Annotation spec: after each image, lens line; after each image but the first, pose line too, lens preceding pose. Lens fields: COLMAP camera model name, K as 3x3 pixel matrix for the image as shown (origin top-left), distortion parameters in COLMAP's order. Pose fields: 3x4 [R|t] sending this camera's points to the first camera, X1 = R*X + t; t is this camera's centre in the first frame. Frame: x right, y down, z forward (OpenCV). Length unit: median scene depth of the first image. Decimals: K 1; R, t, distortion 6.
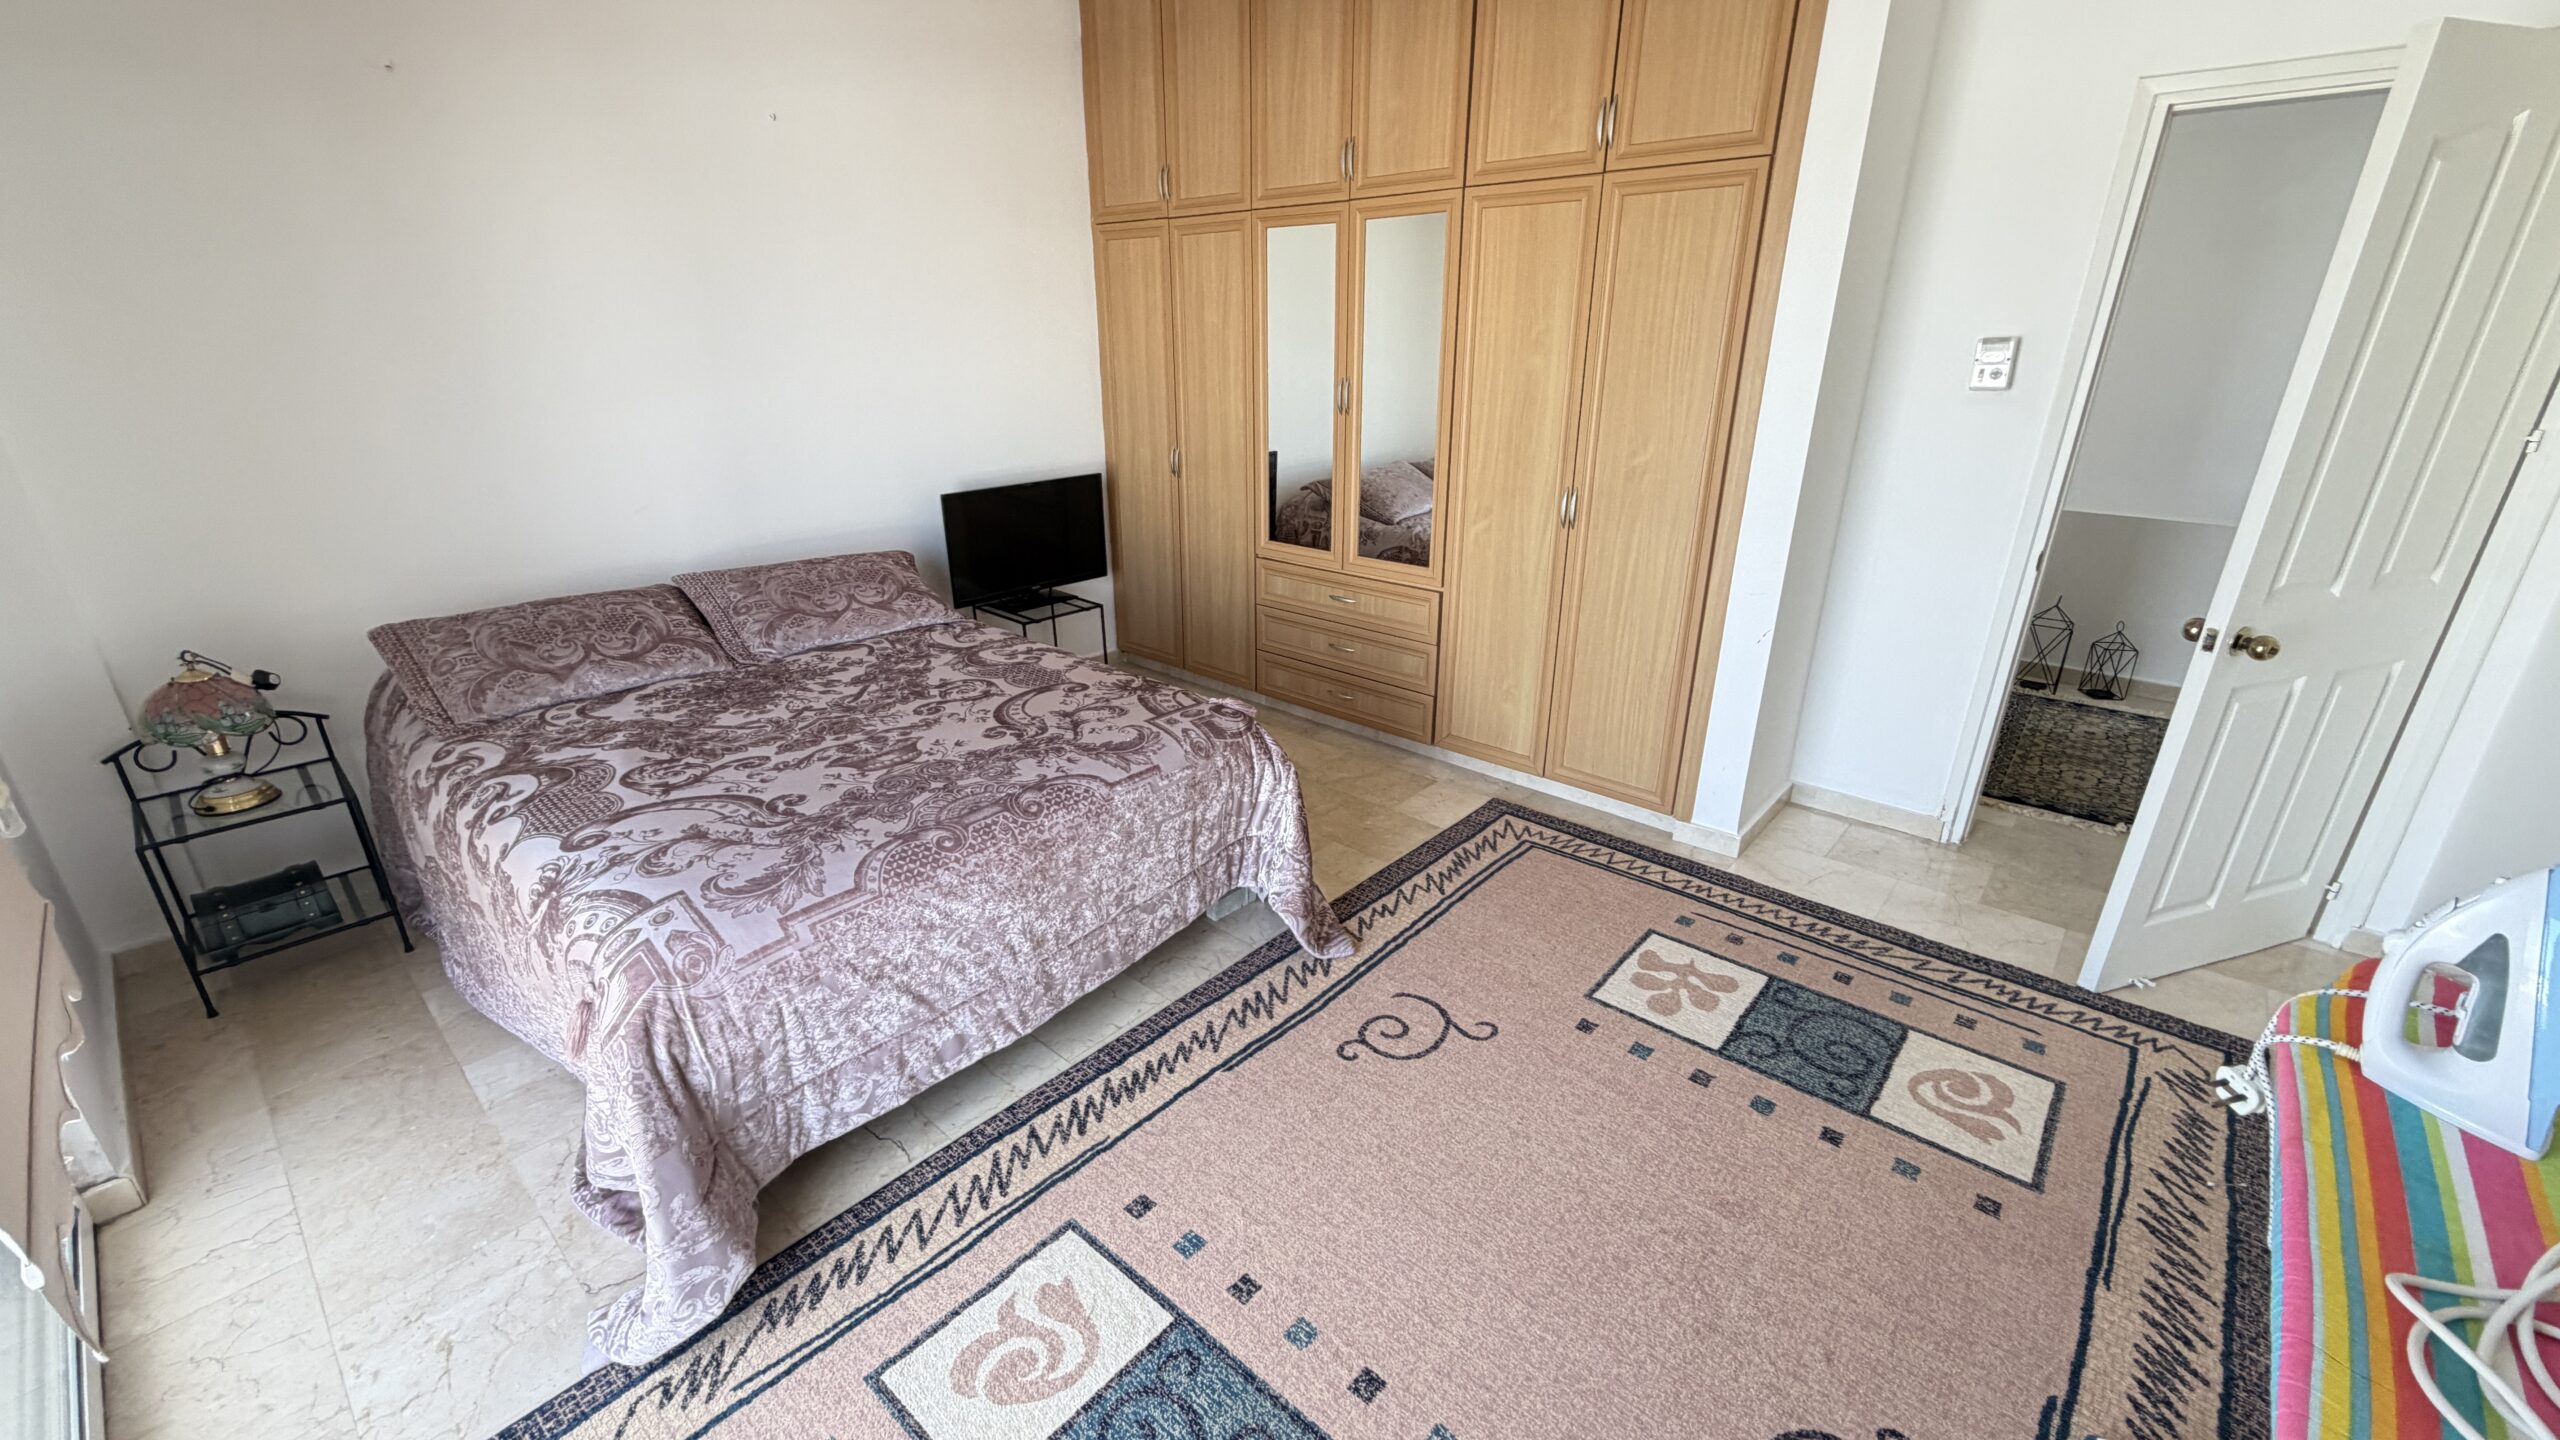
lens RADIAL K [[1019.3, 0, 1275.4], [0, 1019.3, 722.1], [0, 0, 1]] dist [-0.000314, 0.000543]
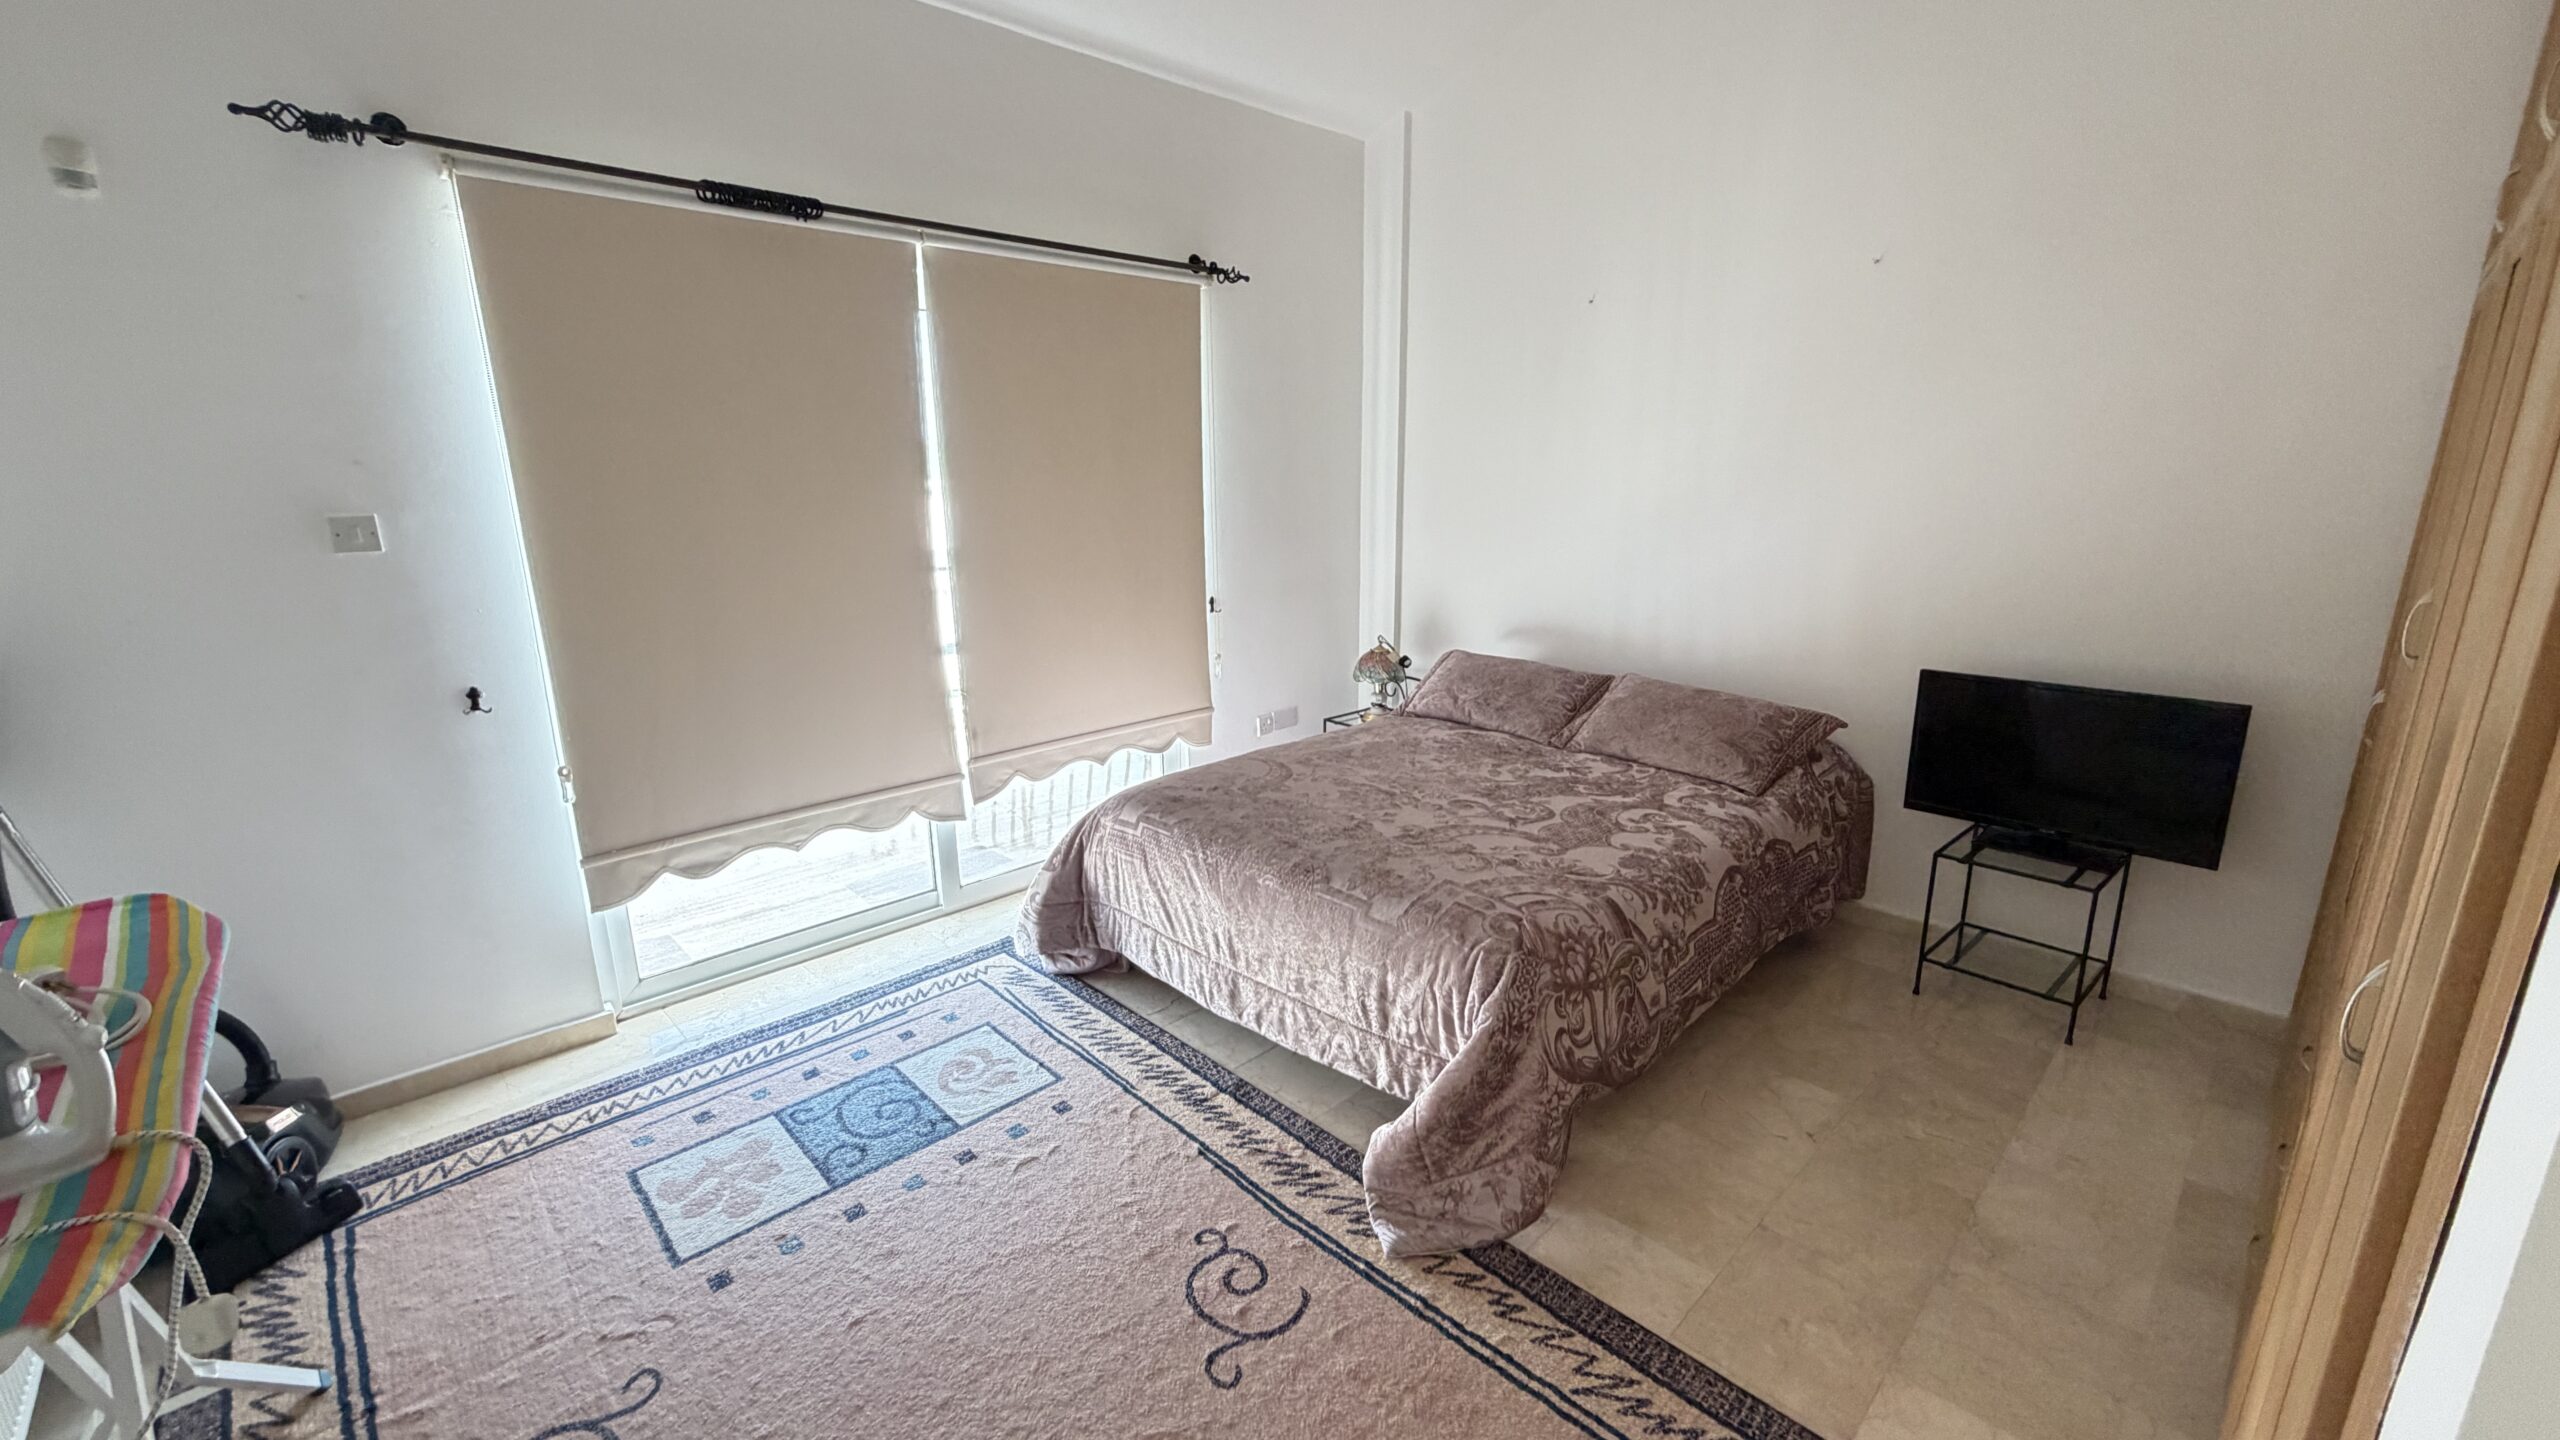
lens RADIAL K [[1019.3, 0, 1275.1], [0, 1019.3, 721.3], [0, 0, 1]] dist [-0.000314, 0.000543]
pose [[-0.079591, 0.245017, -0.966246, 0.803773], [-0.353385, 0.899431, 0.257183, -0.338154], [0.932086, 0.361926, 0.014999, 0.831969]]
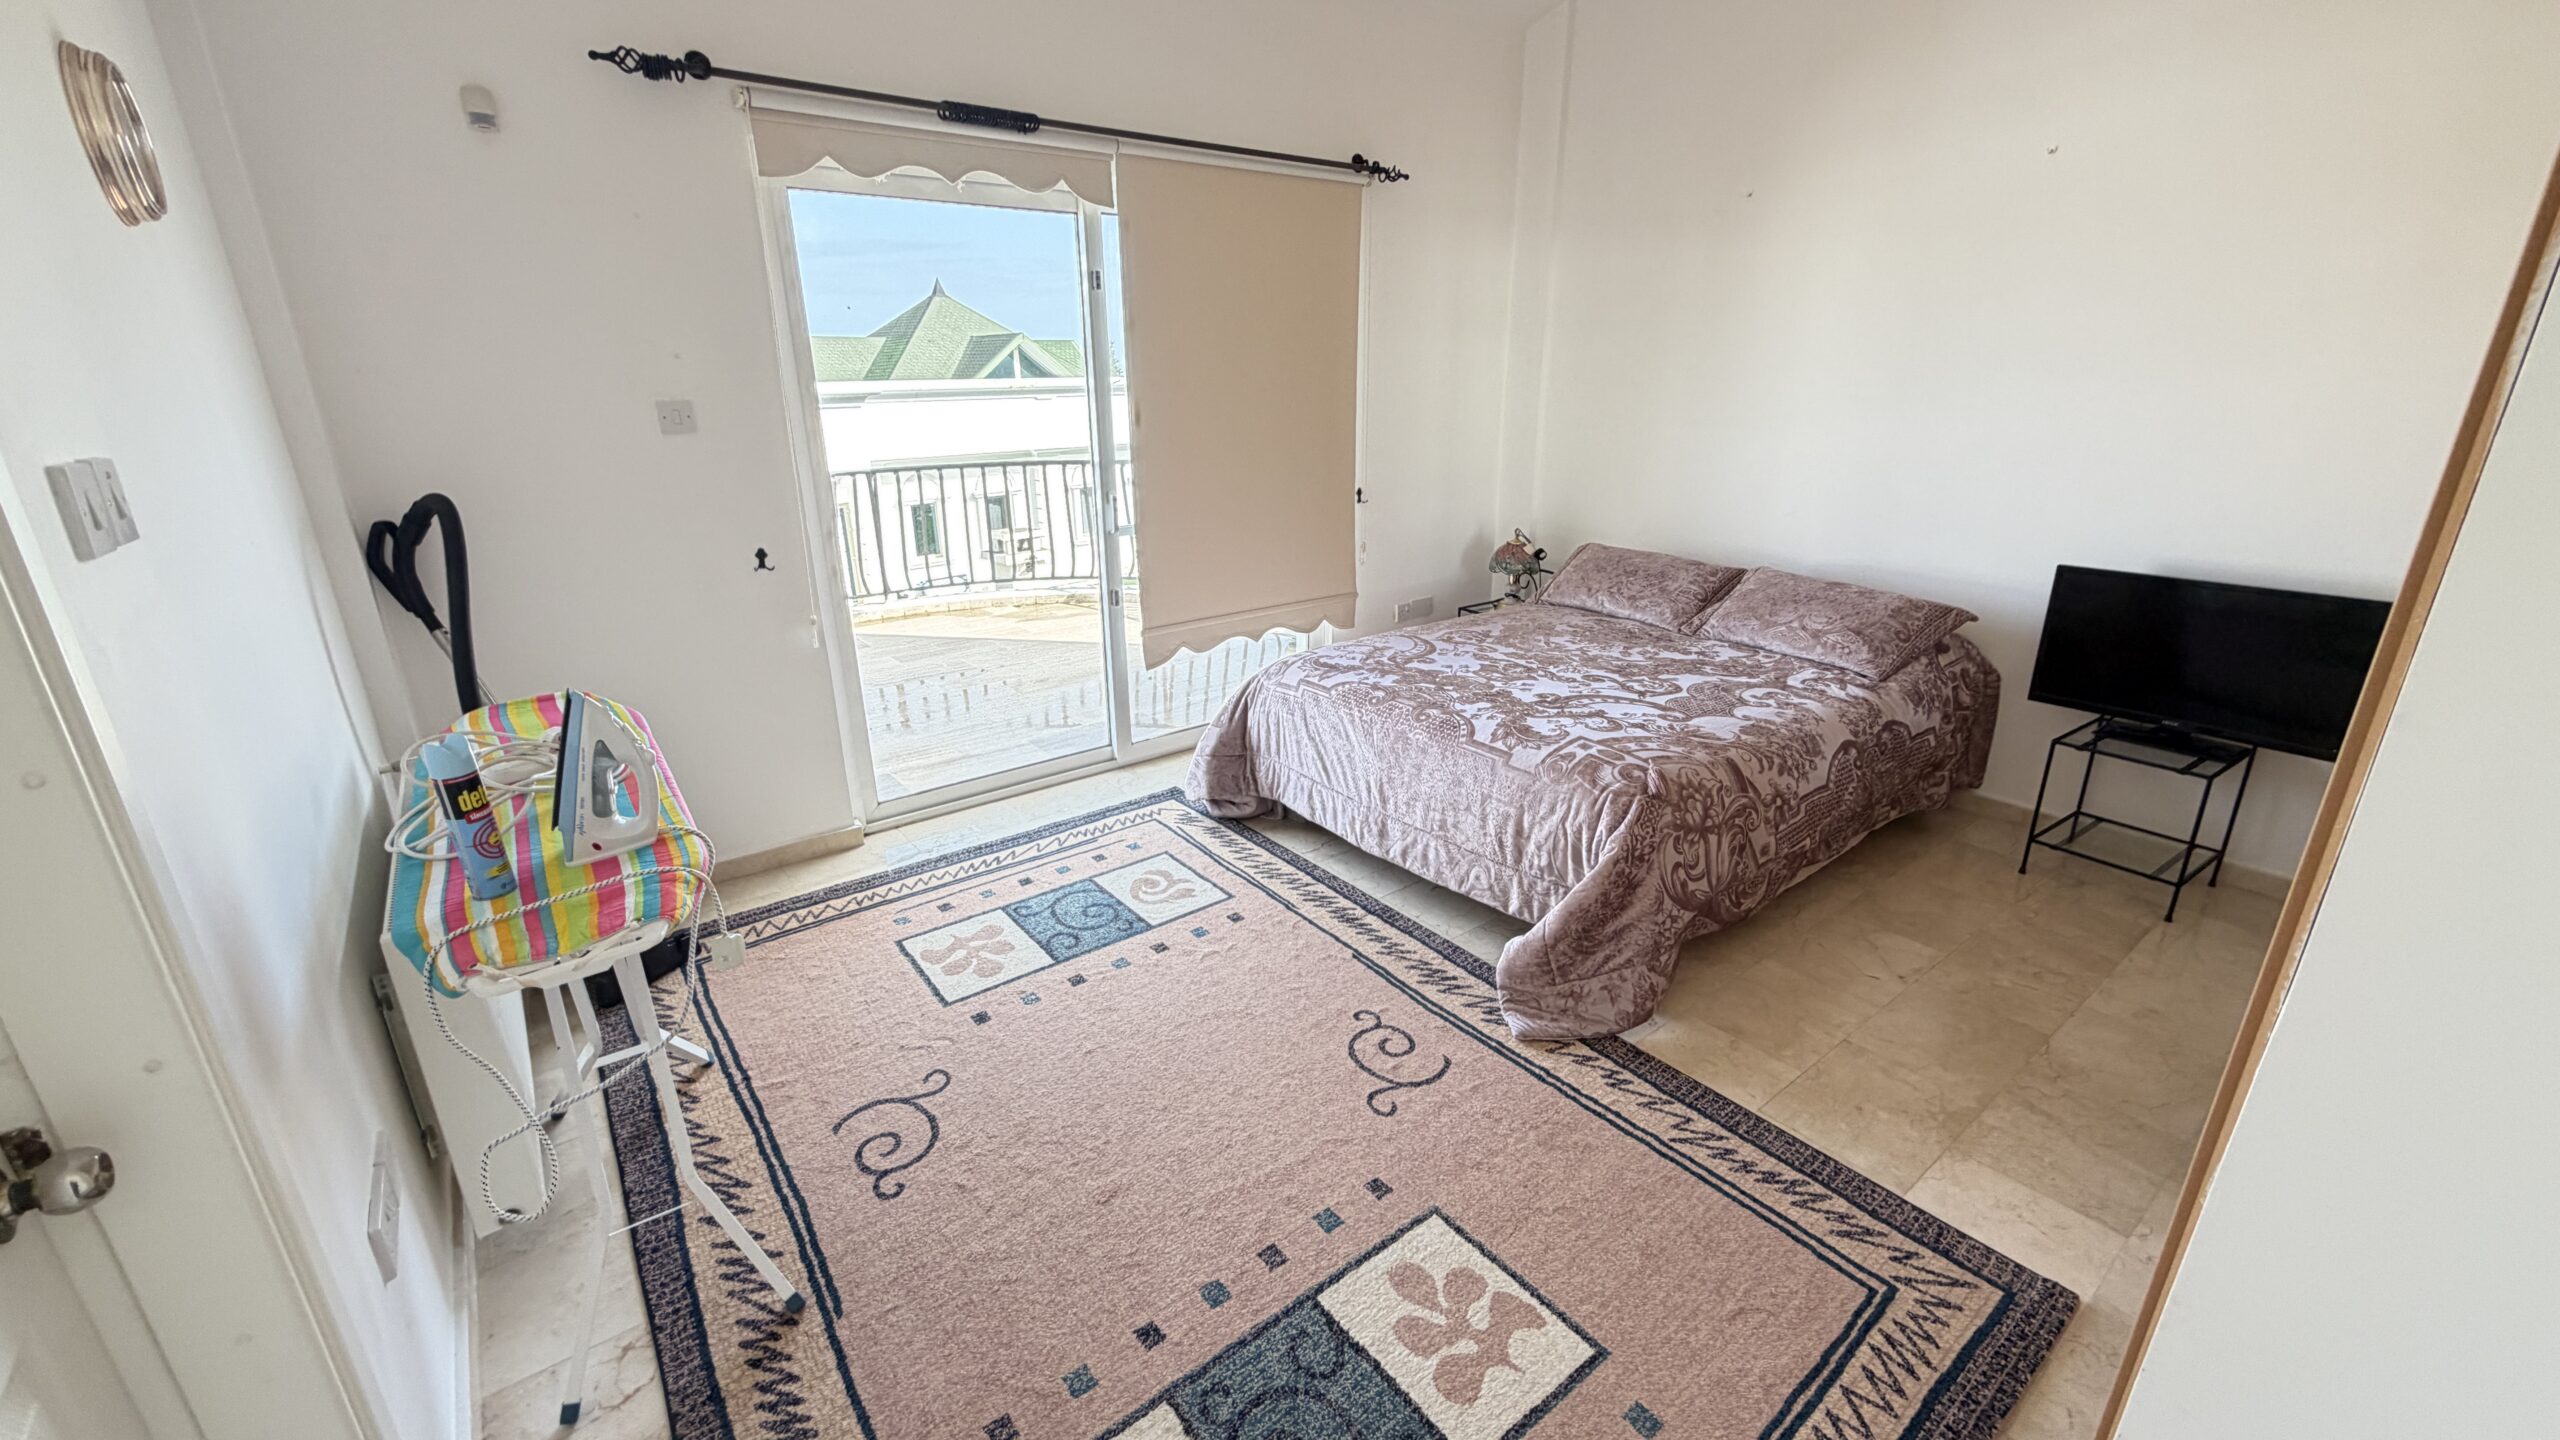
lens RADIAL K [[1019.3, 0, 1275.5], [0, 1019.3, 721.4], [0, 0, 1]] dist [-0.000314, 0.000543]
pose [[-0.190140, 0.326737, -0.925791, 0.969158], [-0.349232, 0.858805, 0.374821, -0.320962], [0.917542, 0.394584, -0.049186, 0.798500]]
